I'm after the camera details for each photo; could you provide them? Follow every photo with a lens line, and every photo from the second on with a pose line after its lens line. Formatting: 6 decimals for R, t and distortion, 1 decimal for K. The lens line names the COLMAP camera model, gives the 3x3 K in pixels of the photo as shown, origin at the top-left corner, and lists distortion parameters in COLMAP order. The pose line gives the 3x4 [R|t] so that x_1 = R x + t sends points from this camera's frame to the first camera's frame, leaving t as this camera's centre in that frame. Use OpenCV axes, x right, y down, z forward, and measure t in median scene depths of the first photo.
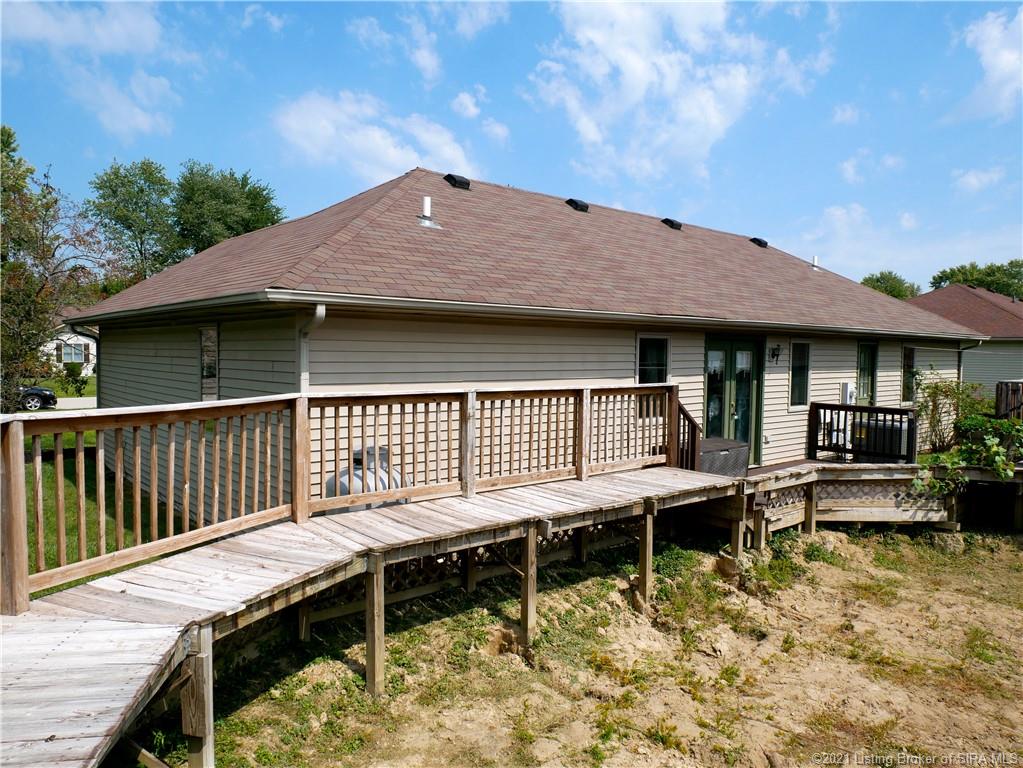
lens RADIAL K [[745.8, 0, 508.4], [0, 745.8, 384.2], [0, 0, 1]] dist [-0.050701, 0.022389]
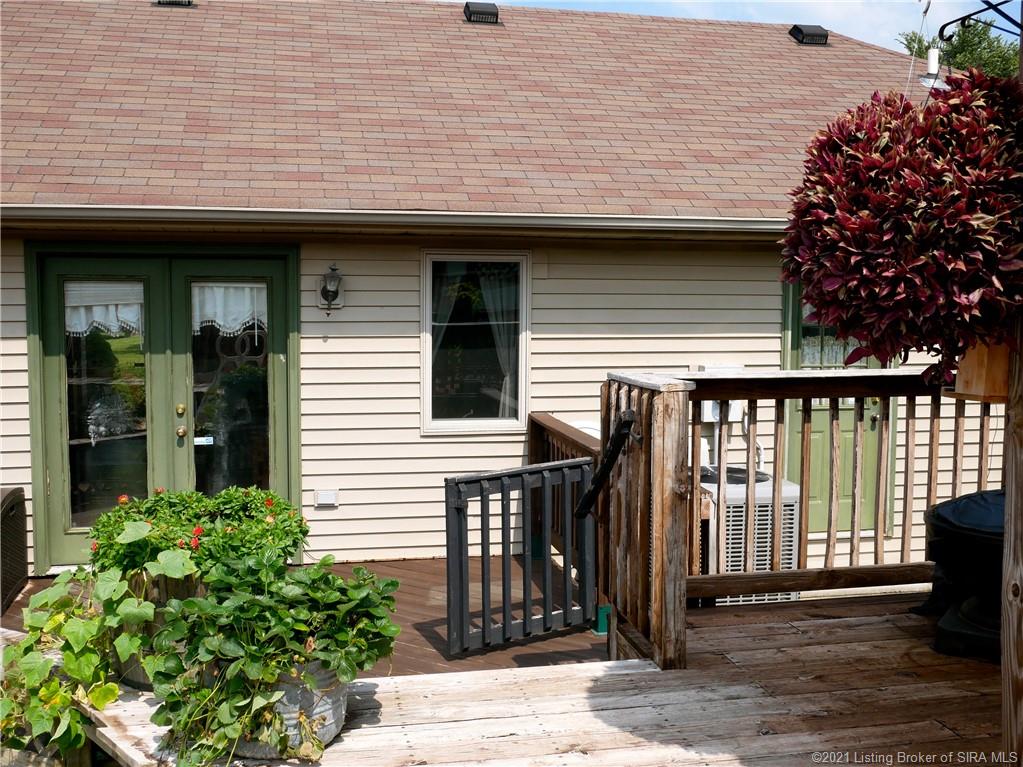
lens RADIAL K [[1030.3, 0, 511.8], [0, 1030.3, 385.8], [0, 0, 1]] dist [-0.014716, 0.000000]
pose [[0.870641, 0.030748, -0.490957, 0.667344], [-0.015993, 0.999286, 0.034224, -0.008436], [0.491659, -0.021945, 0.870511, 0.517664]]
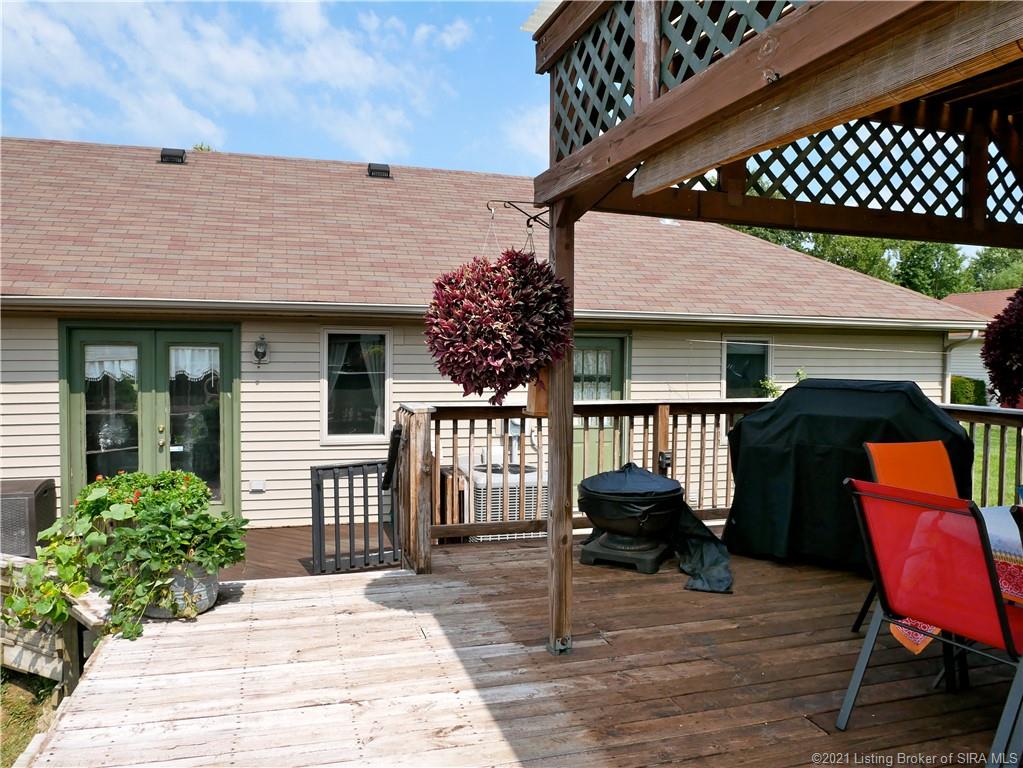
lens RADIAL K [[745.8, 0, 511.5], [0, 745.8, 388.4], [0, 0, 1]] dist [-0.050701, 0.022389]
pose [[0.907692, 0.013241, -0.419428, 0.755240], [-0.017481, 0.999828, -0.006267, -0.008293], [0.419273, 0.013021, 0.907767, 0.479733]]
